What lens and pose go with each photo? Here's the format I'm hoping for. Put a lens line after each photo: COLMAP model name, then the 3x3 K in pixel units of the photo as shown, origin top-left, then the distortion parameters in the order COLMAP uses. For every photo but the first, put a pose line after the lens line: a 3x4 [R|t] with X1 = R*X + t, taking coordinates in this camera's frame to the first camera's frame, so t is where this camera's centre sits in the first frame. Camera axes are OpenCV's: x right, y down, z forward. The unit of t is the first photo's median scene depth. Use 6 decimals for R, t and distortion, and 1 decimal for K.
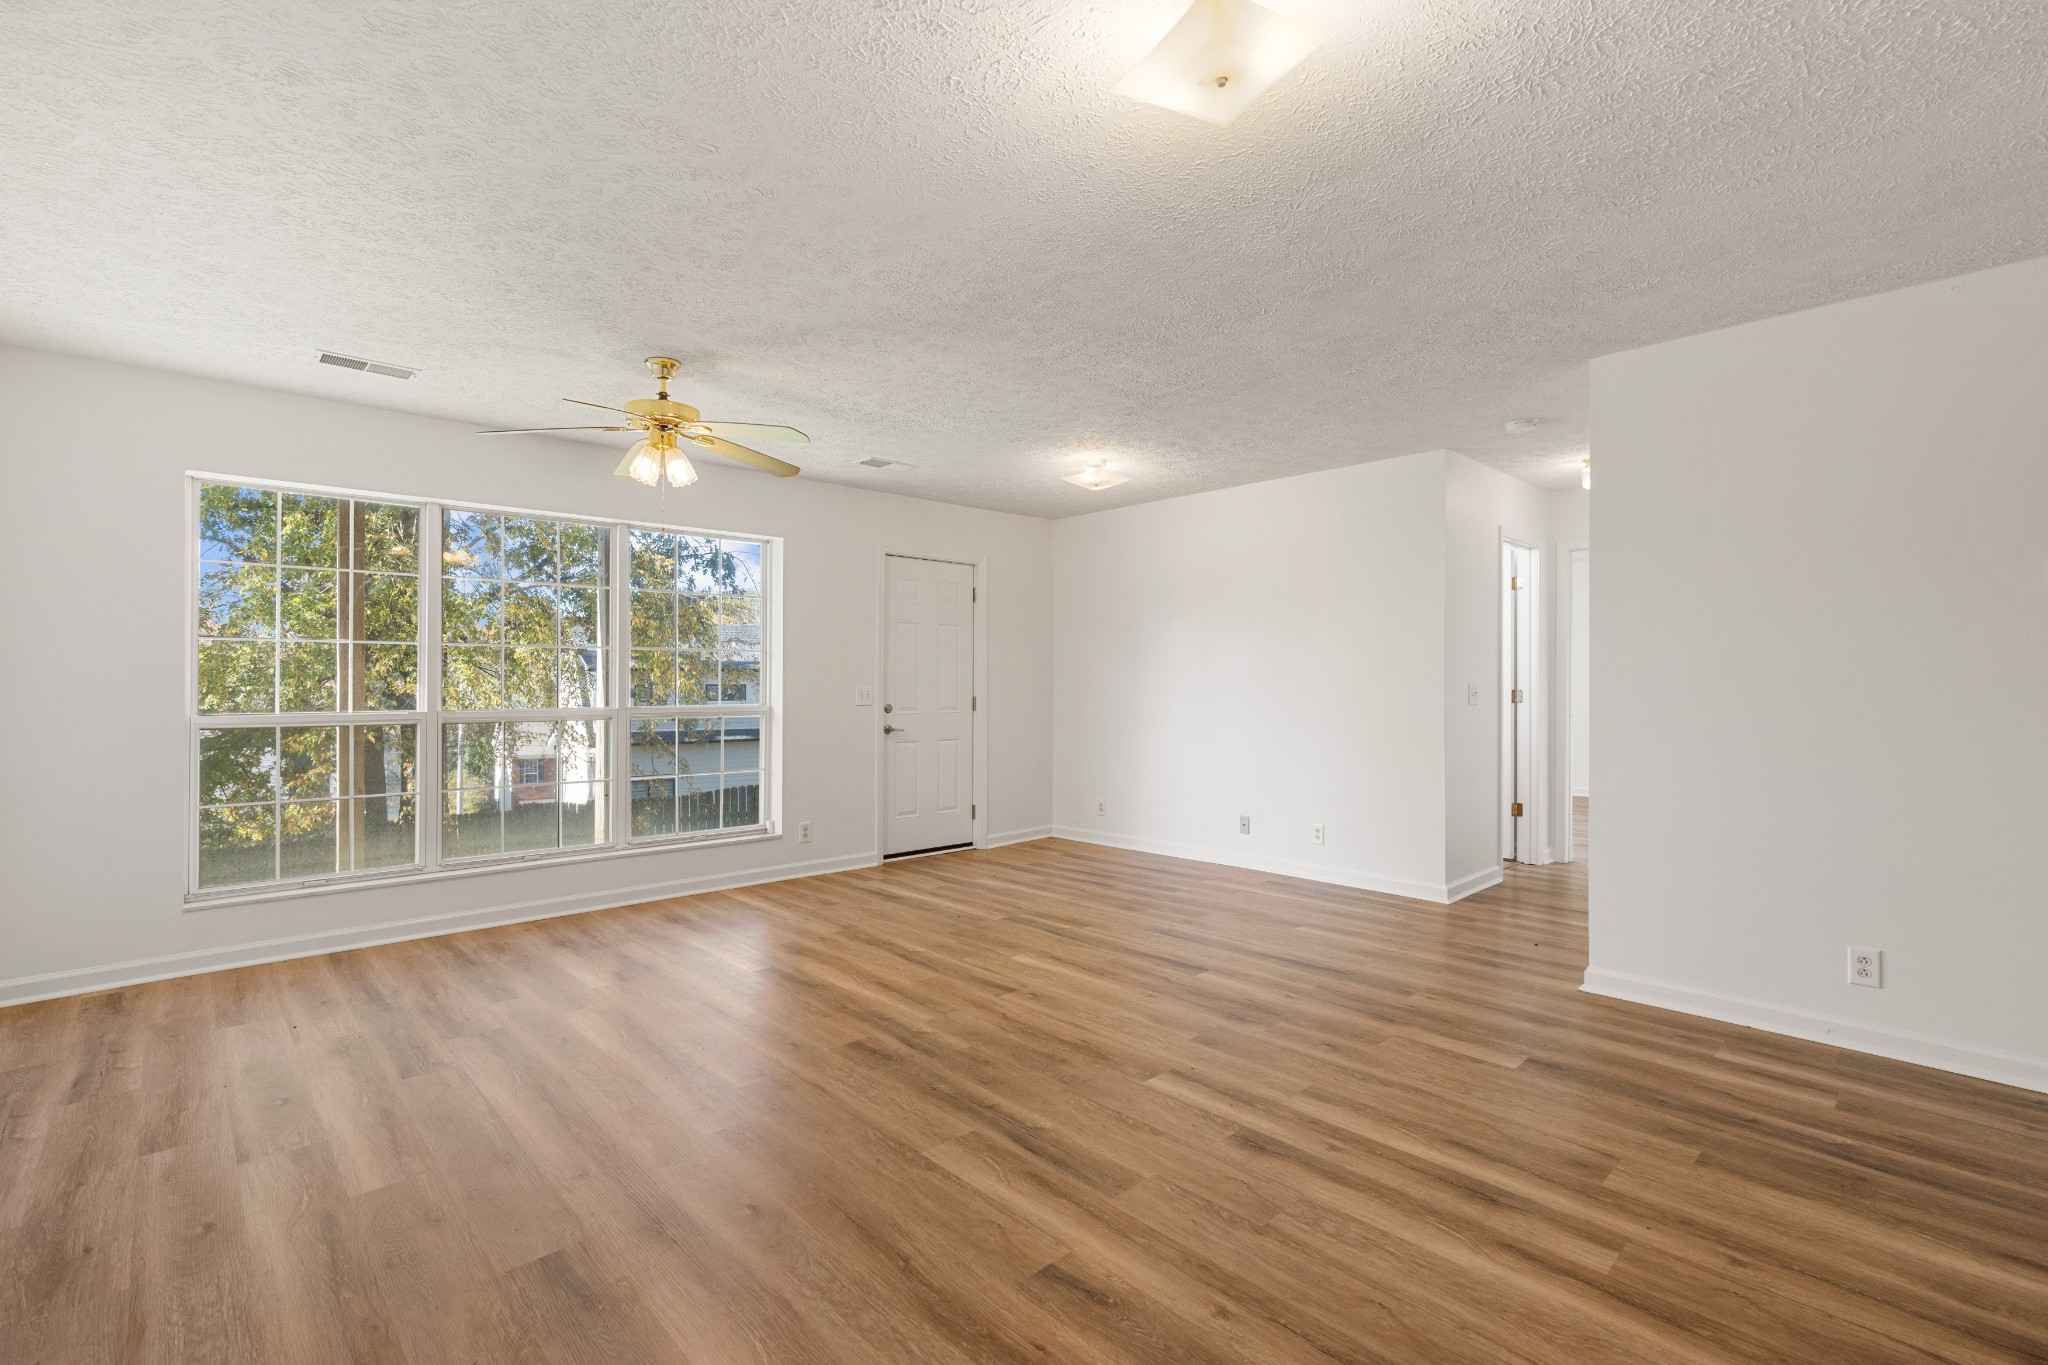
lens RADIAL K [[923.0, 0, 1028.5], [0, 923.0, 673.5], [0, 0, 1]] dist [-0.003258, 0.001460]
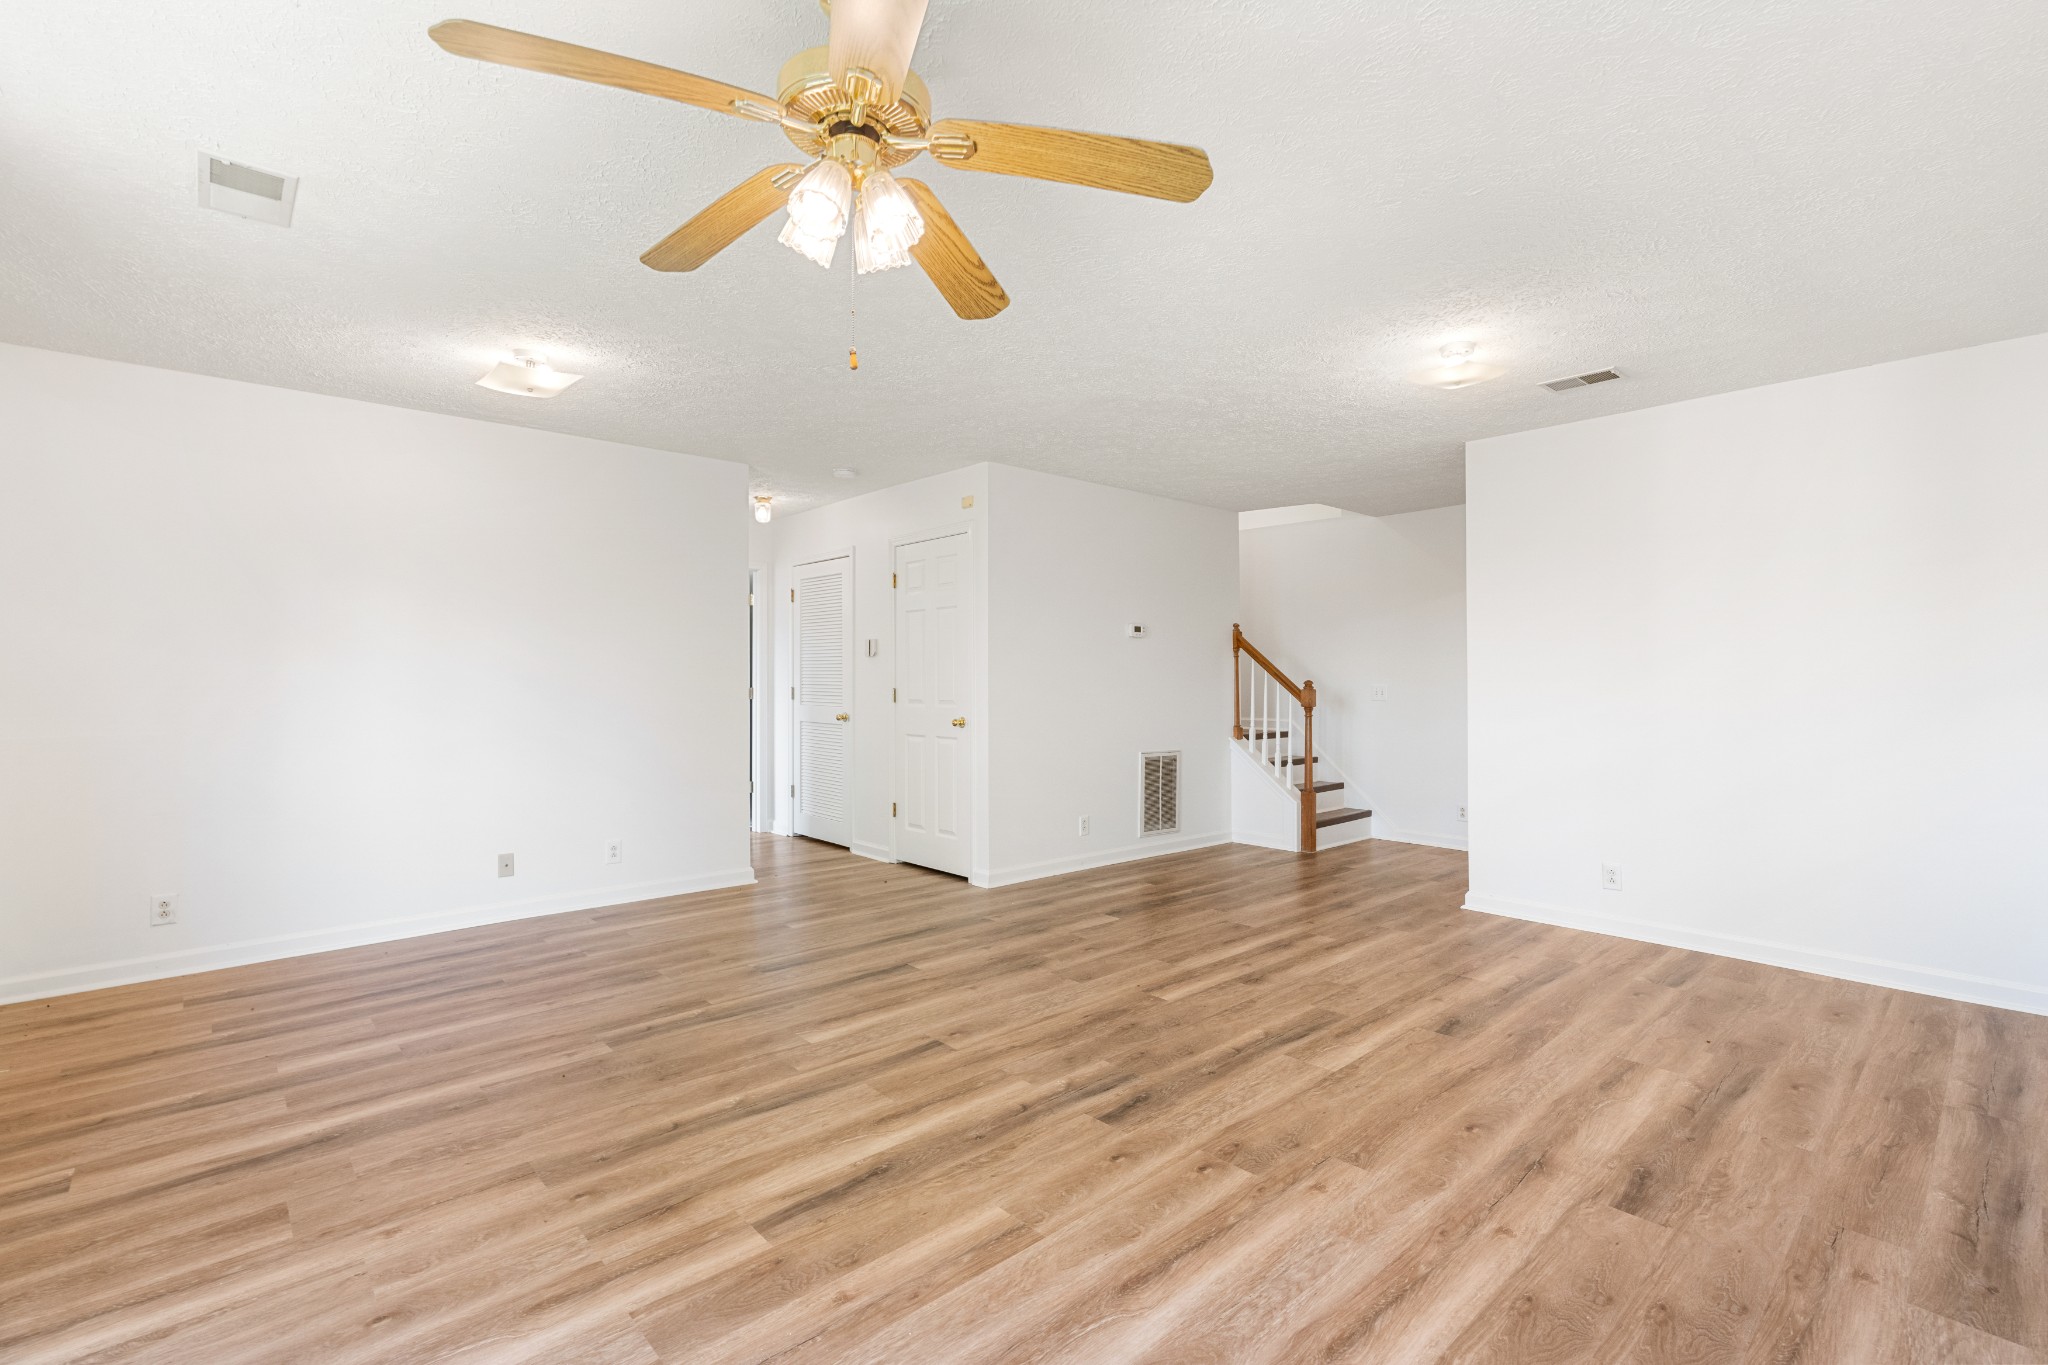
lens RADIAL K [[914.0, 0, 1030.9], [0, 914.0, 686.2], [0, 0, 1]] dist [-0.007407, 0.000419]
pose [[0.013056, -0.007398, 0.999887, -0.935682], [-0.008169, 0.999938, 0.007505, 0.008814], [-0.999881, -0.008266, 0.012995, 0.991504]]
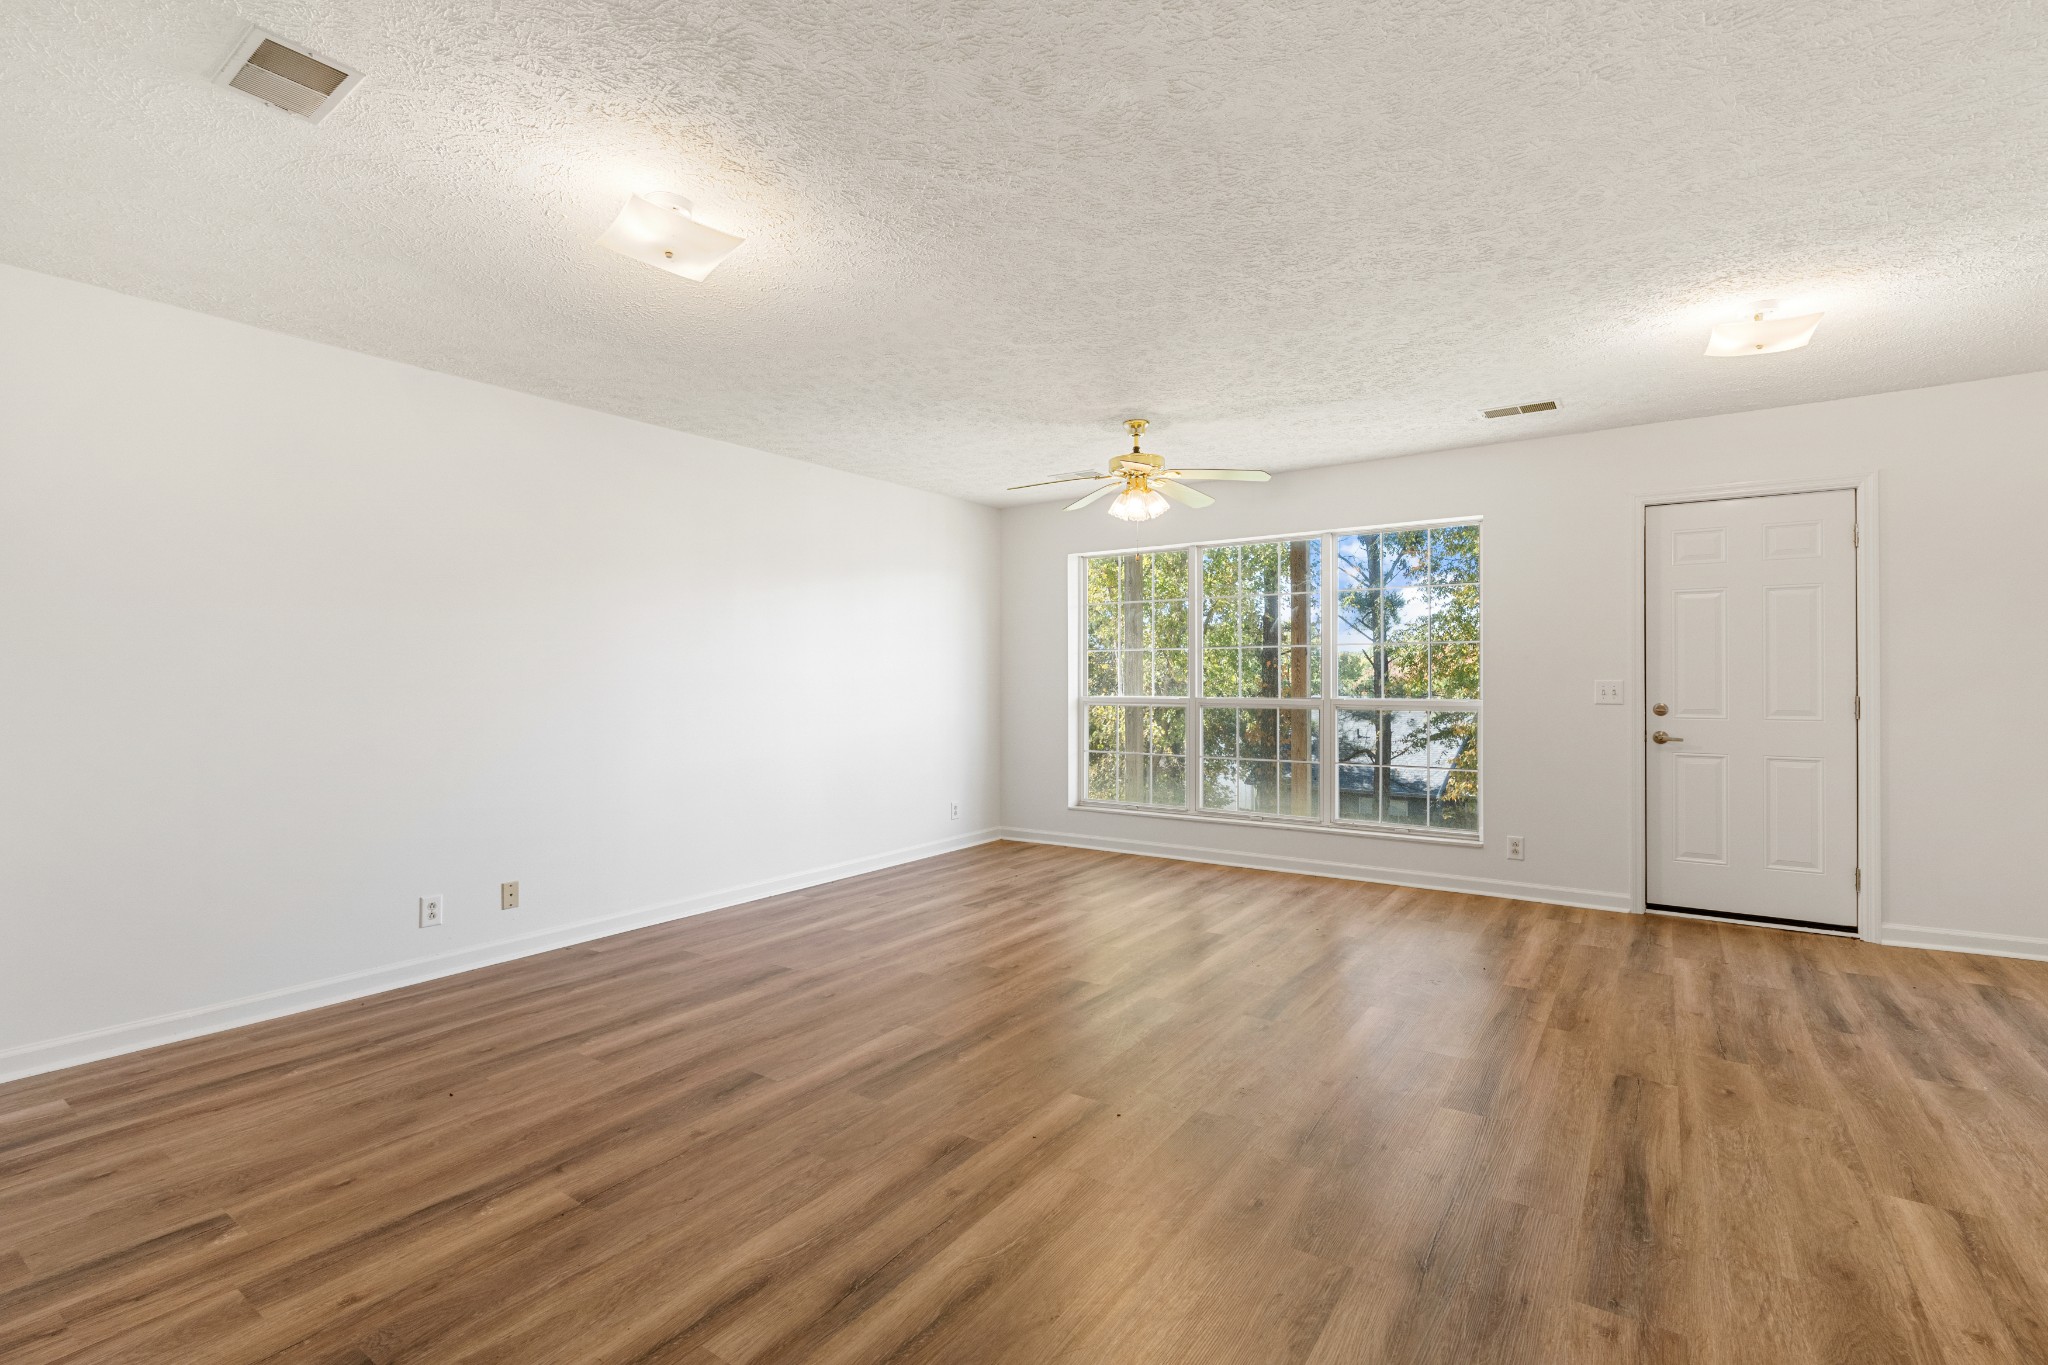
lens RADIAL K [[923.0, 0, 1028.5], [0, 923.0, 673.5], [0, 0, 1]] dist [-0.003258, 0.001460]
pose [[0.208201, -0.006862, -0.978062, 0.890590], [0.012297, 0.999915, -0.004398, 0.010188], [0.978009, -0.011111, 0.208267, 0.645798]]
